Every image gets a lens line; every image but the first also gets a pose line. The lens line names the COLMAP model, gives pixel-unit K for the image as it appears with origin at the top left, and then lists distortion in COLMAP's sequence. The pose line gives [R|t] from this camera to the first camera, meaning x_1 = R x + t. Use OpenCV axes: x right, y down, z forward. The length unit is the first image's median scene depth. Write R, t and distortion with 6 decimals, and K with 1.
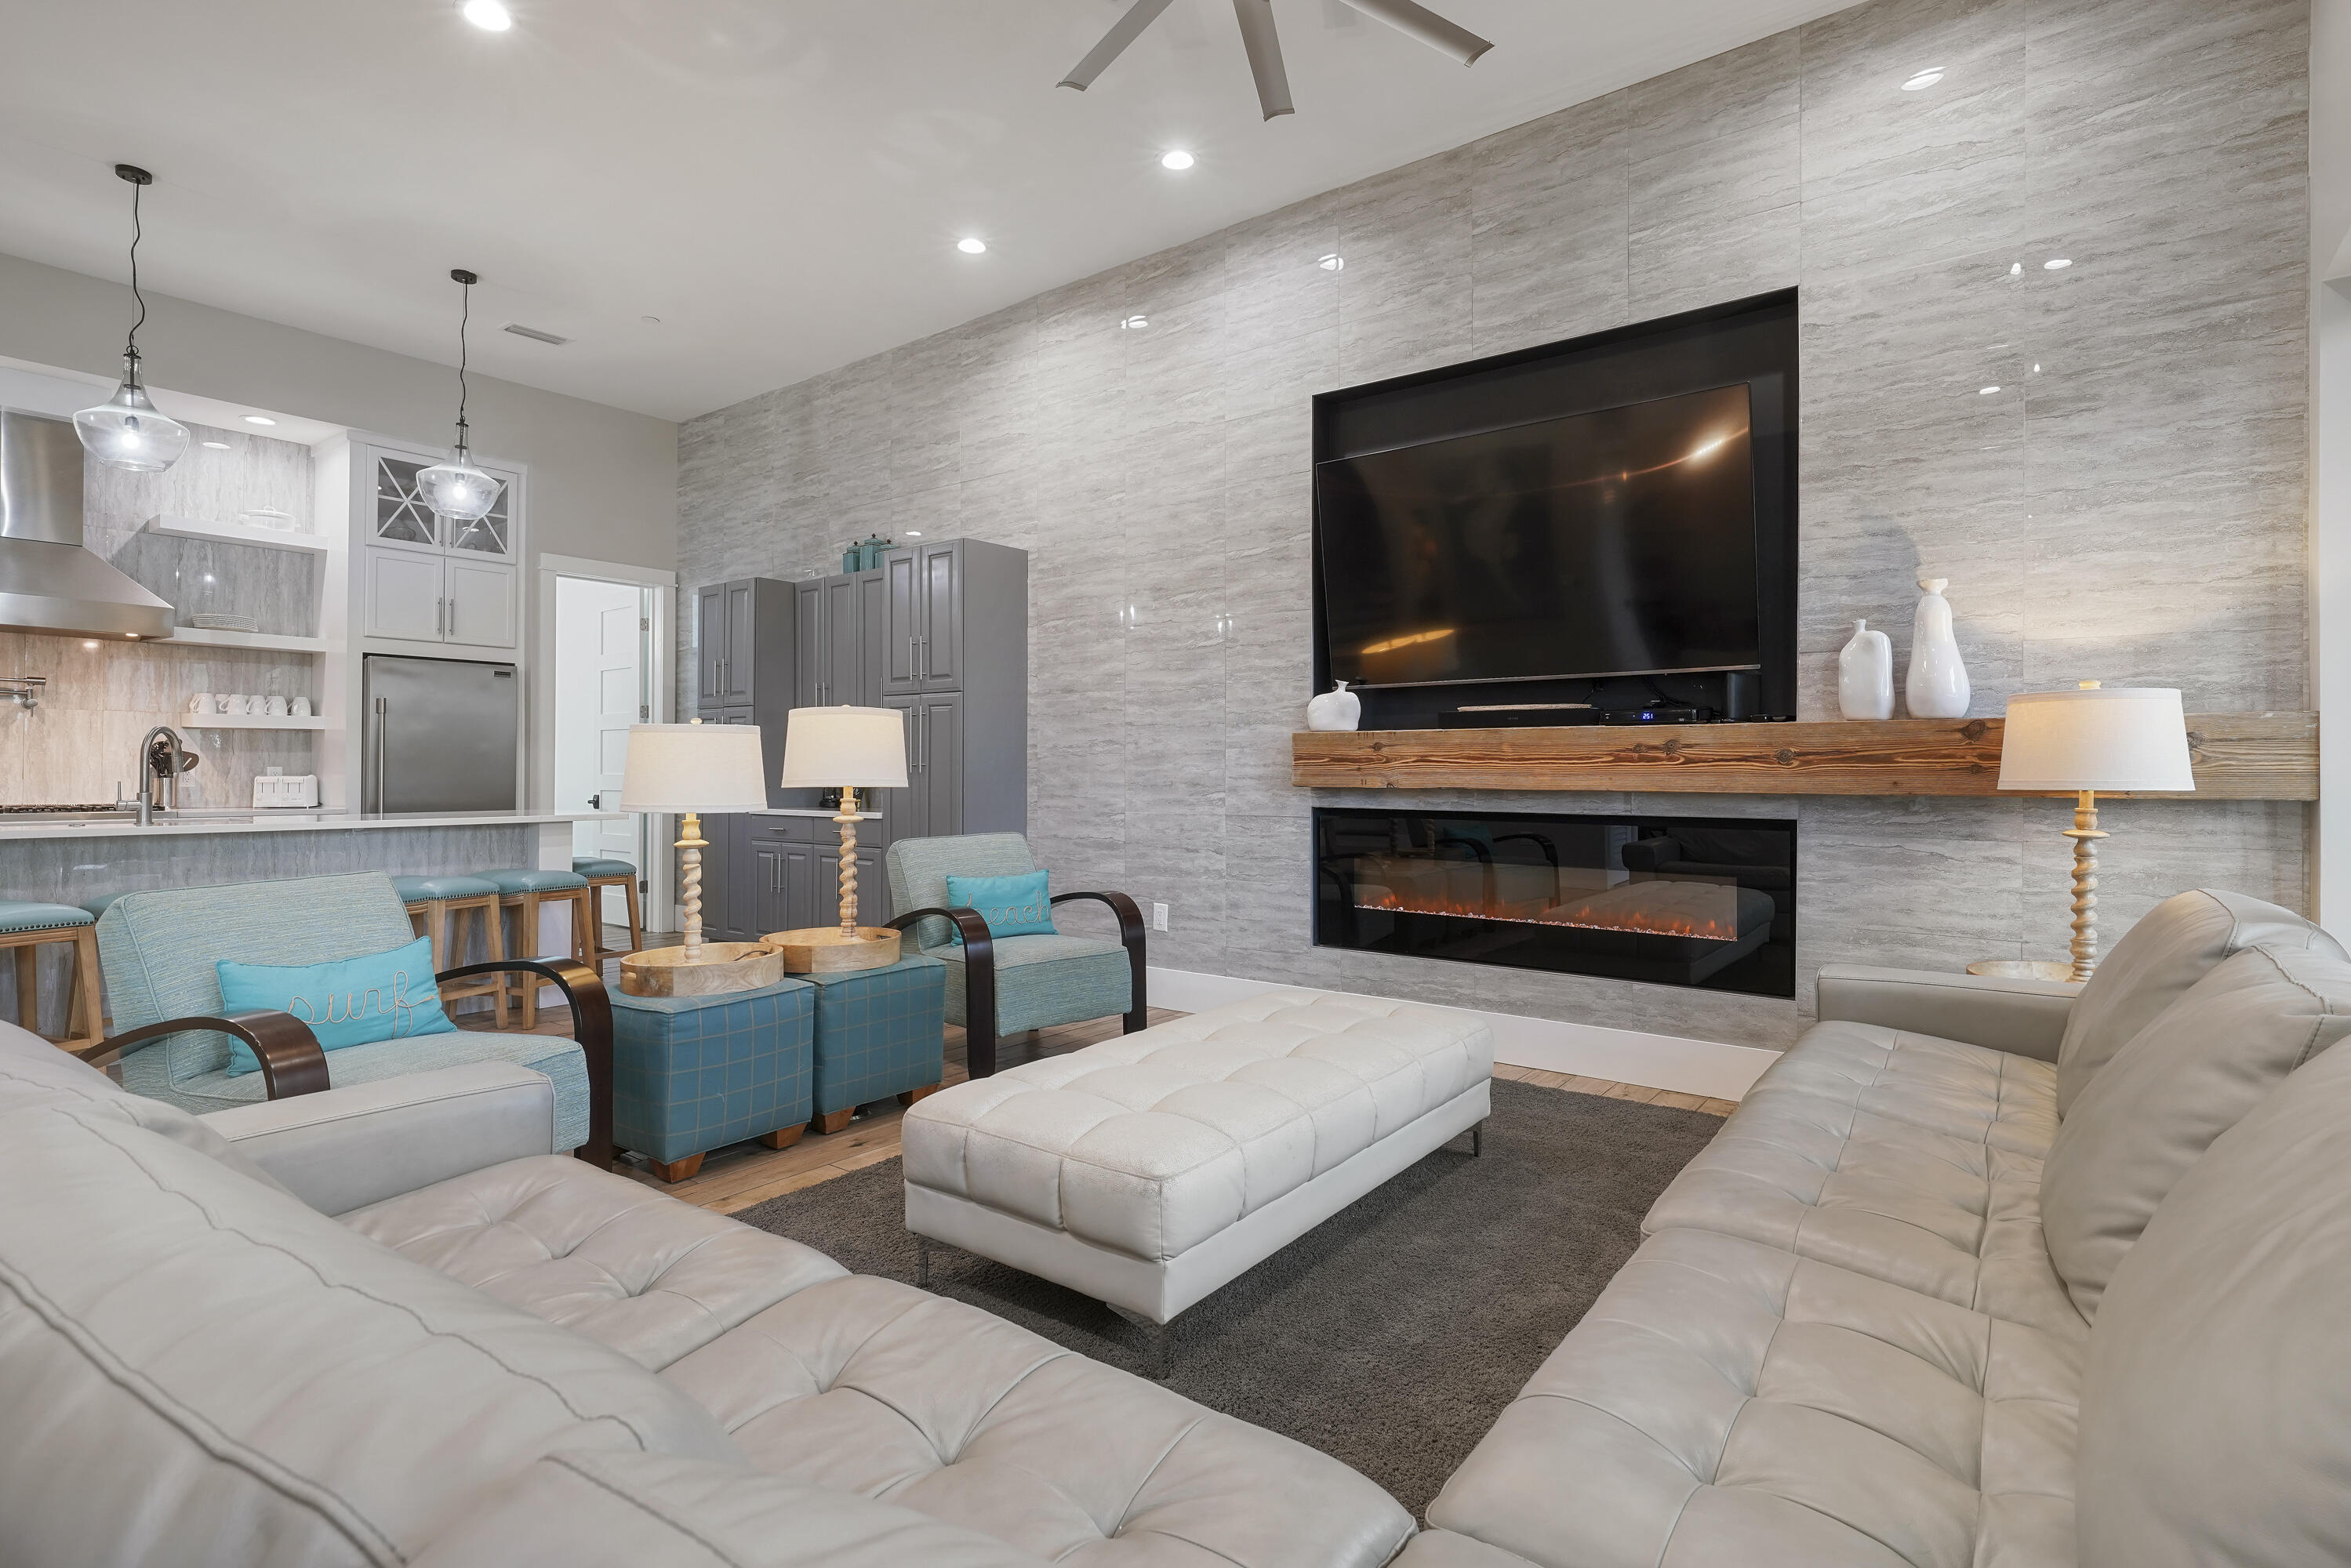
lens RADIAL K [[1116.5, 0, 1175.5], [0, 1116.5, 784.0], [0, 0, 1]] dist [-0.013383, 0.000444]
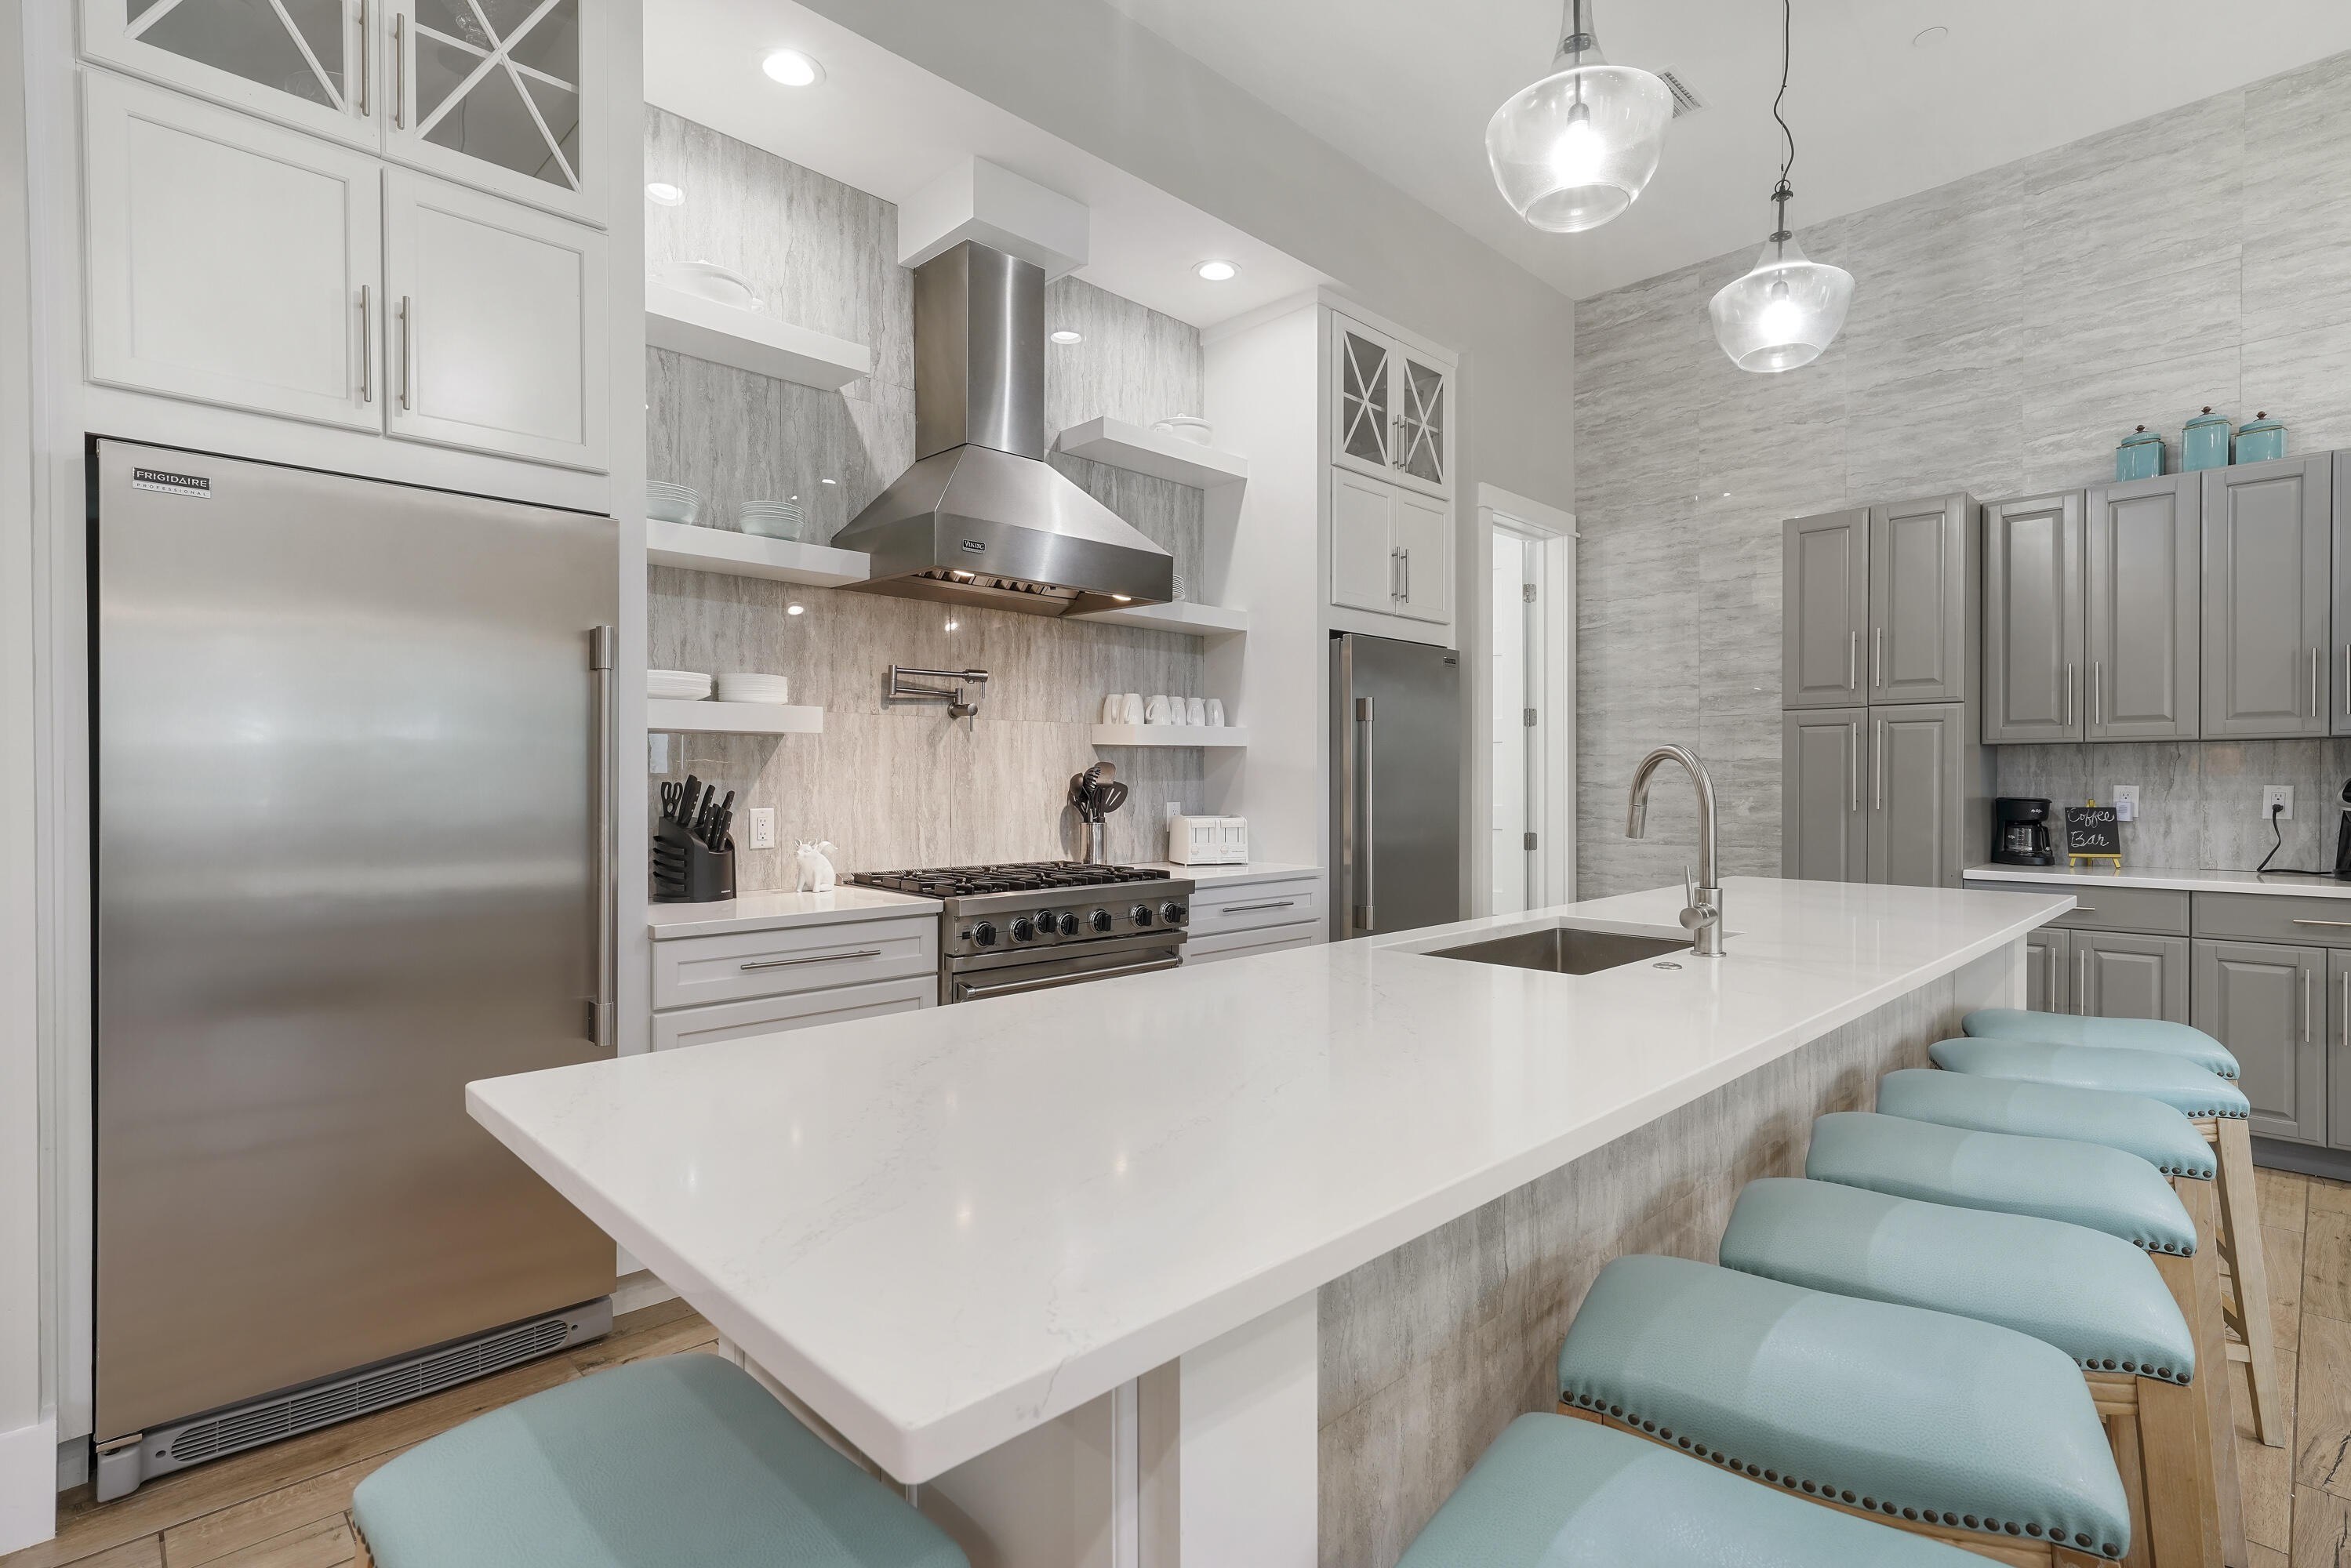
lens RADIAL K [[1095.5, 0, 1175.5], [0, 1095.5, 784.0], [0, 0, 1]] dist [0.001380, 0.004874]
pose [[0.988204, -0.001868, -0.153132, -0.708660], [0.001348, 0.999993, -0.003504, -0.023984], [0.153137, 0.003256, 0.988200, 0.339256]]
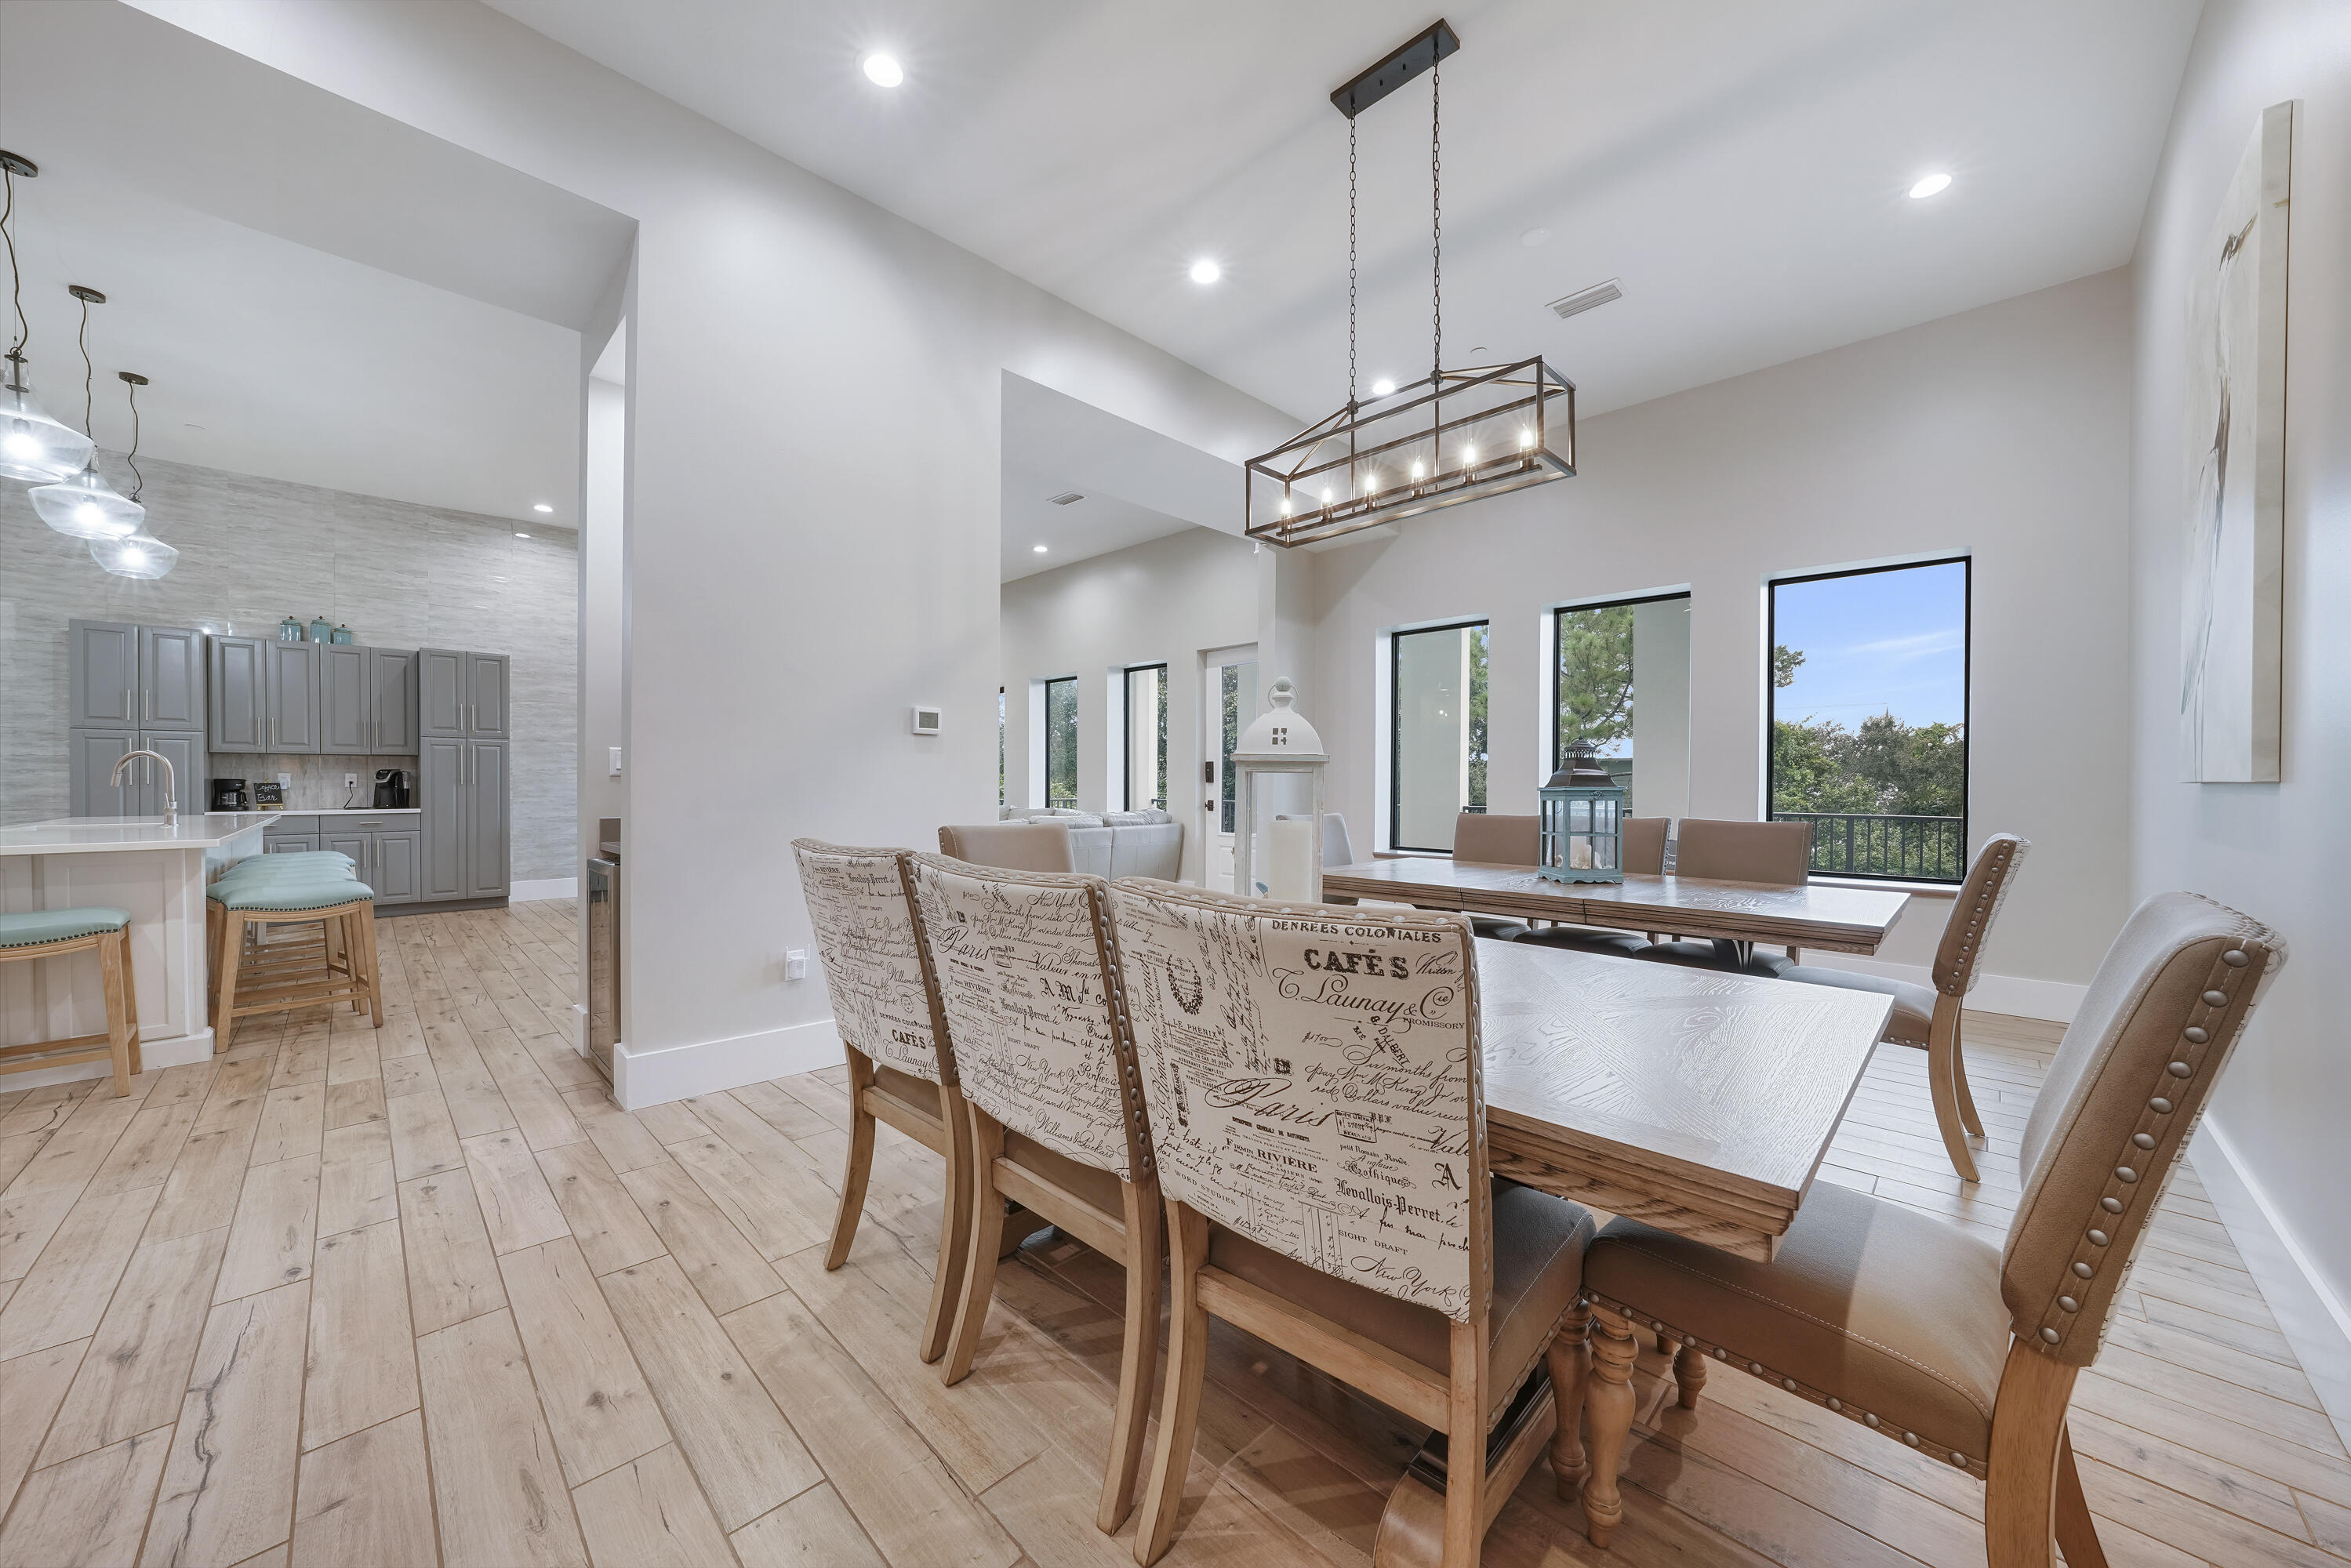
lens RADIAL K [[830.3, 0, 1175.5], [0, 830.3, 784.0], [0, 0, 1]] dist [-0.000527, 0.000060]
pose [[0.150338, -0.007411, 0.988607, -1.137802], [0.007233, 0.999953, 0.006396, -0.009167], [-0.988608, 0.006190, 0.150385, -0.230604]]
